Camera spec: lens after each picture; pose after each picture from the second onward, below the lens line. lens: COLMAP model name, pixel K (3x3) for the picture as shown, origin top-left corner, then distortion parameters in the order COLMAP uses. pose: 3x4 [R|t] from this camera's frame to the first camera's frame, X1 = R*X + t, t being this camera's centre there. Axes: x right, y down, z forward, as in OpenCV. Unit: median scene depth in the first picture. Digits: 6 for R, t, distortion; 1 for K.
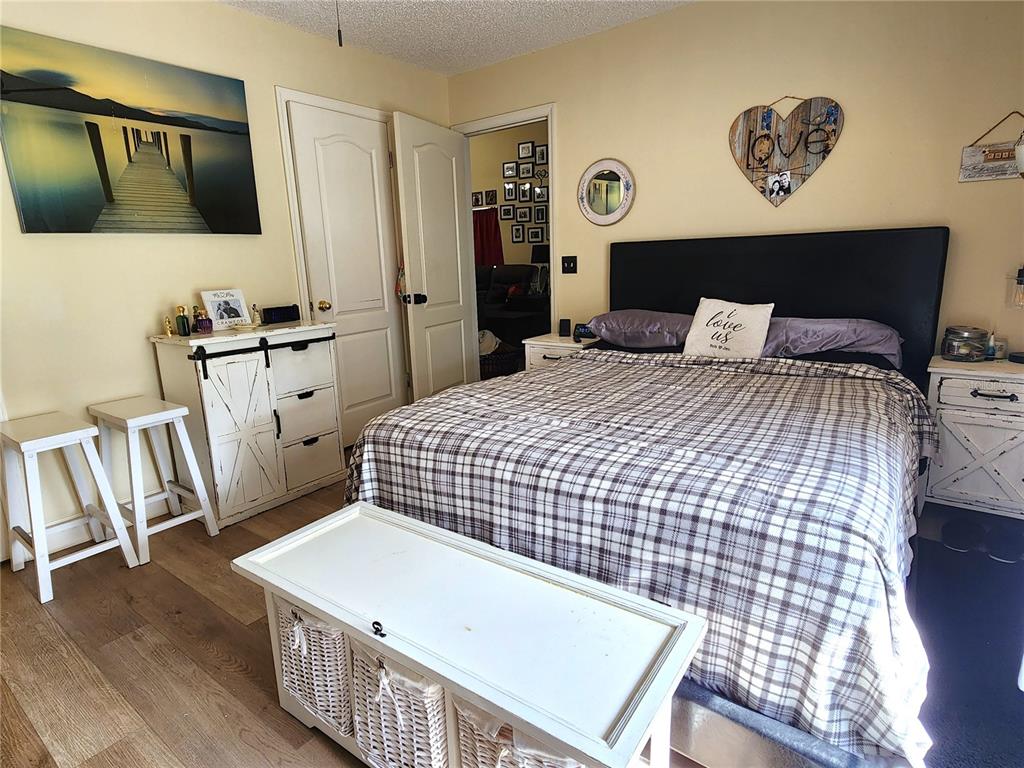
lens RADIAL K [[556.9, 0, 512.0], [0, 556.9, 384.0], [0, 0, 1]] dist [0.000567, -0.000276]
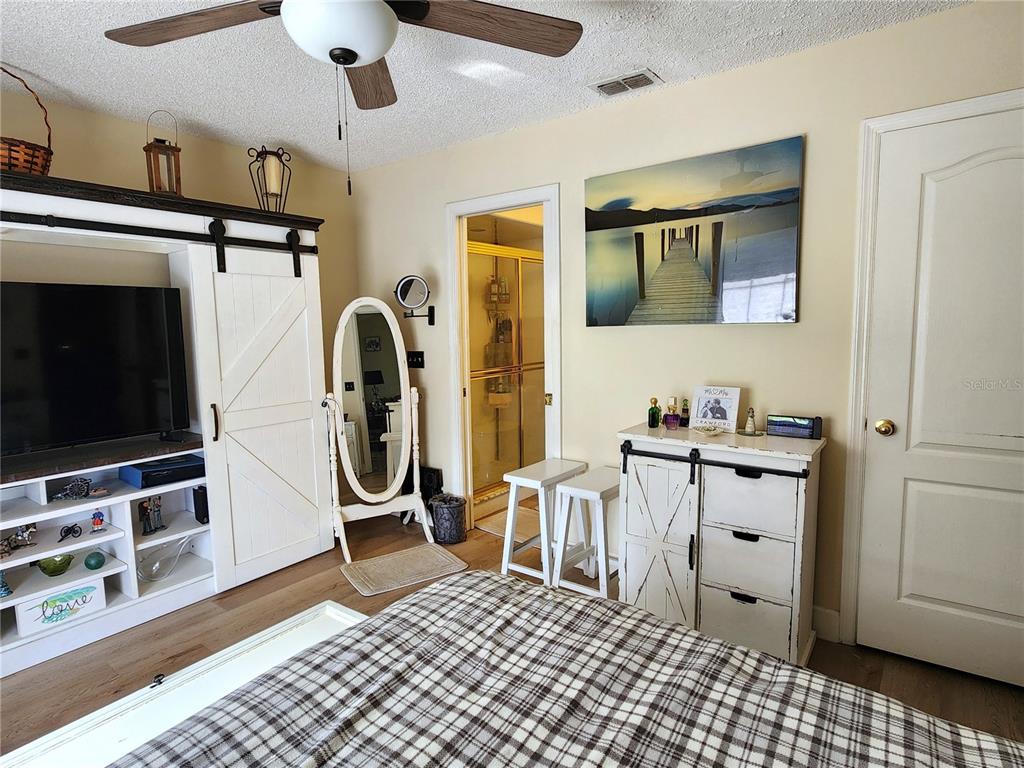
lens RADIAL K [[556.9, 0, 512.0], [0, 556.9, 384.0], [0, 0, 1]] dist [0.000567, -0.000276]
pose [[-0.007723, 0.140113, -0.990105, 0.403189], [-0.207738, 0.968309, 0.138648, -0.252354], [0.978154, 0.206753, 0.021628, 0.728996]]
